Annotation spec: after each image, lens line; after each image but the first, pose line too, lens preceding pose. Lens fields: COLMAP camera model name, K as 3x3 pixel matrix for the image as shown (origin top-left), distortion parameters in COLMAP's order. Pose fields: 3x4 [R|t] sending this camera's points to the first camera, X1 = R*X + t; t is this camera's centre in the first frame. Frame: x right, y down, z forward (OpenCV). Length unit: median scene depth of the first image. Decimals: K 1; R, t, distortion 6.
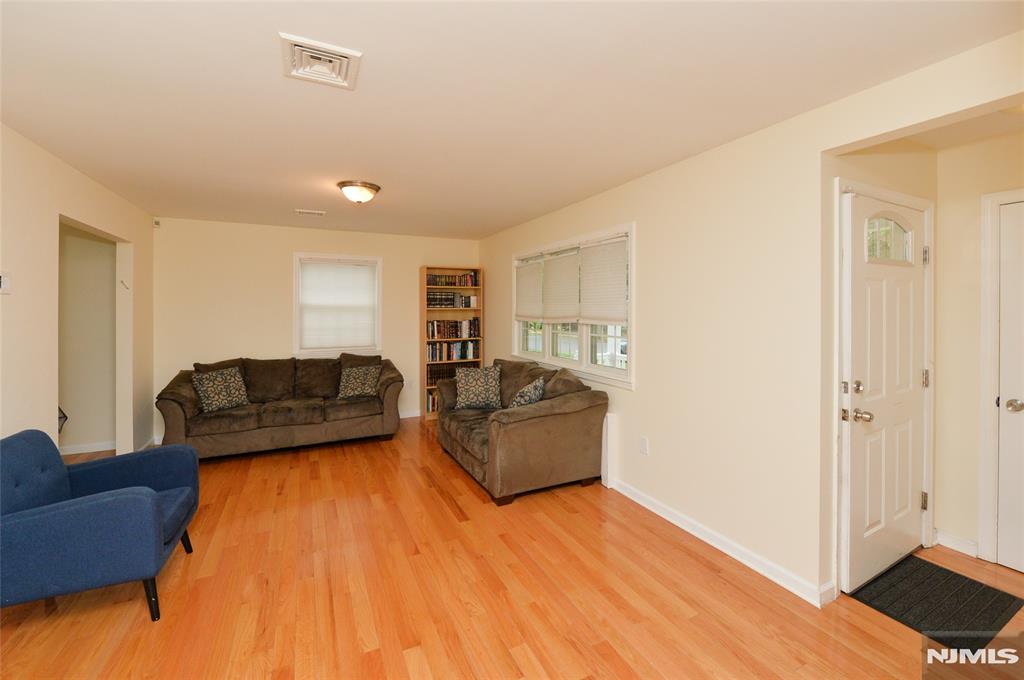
lens RADIAL K [[419.0, 0, 512.5], [0, 419.0, 305.6], [0, 0, 1]] dist [-0.021190, -0.000205]
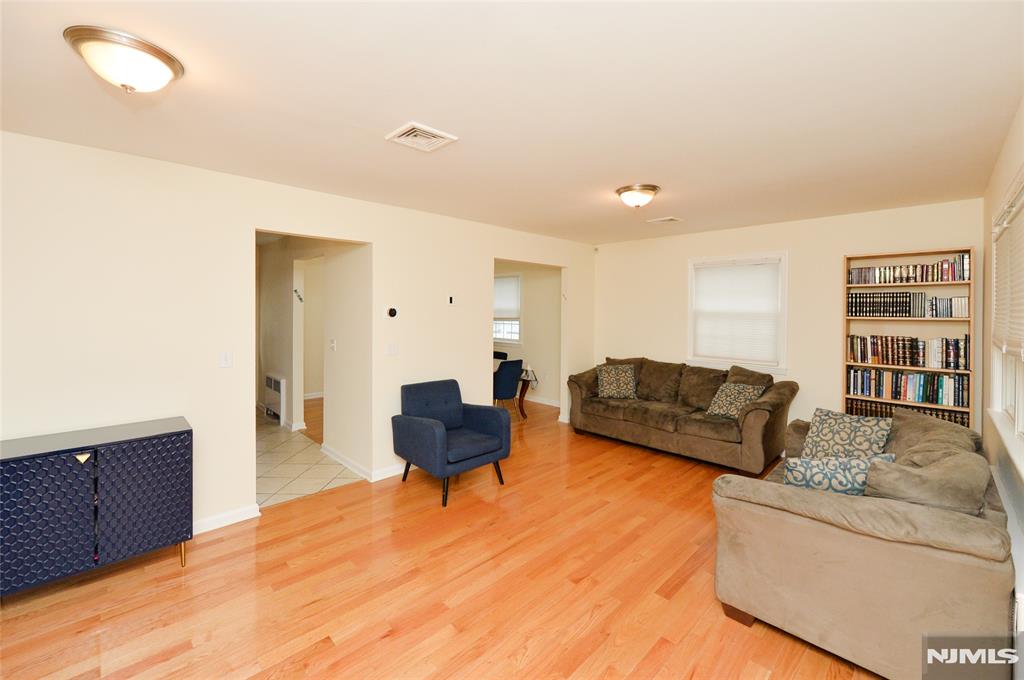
lens RADIAL K [[419.0, 0, 512.5], [0, 419.0, 305.6], [0, 0, 1]] dist [-0.021190, -0.000205]
pose [[0.304032, -0.005506, -0.952646, 0.323795], [-0.001994, 0.999977, -0.006416, -0.008510], [0.952660, 0.003850, 0.304014, 0.305173]]
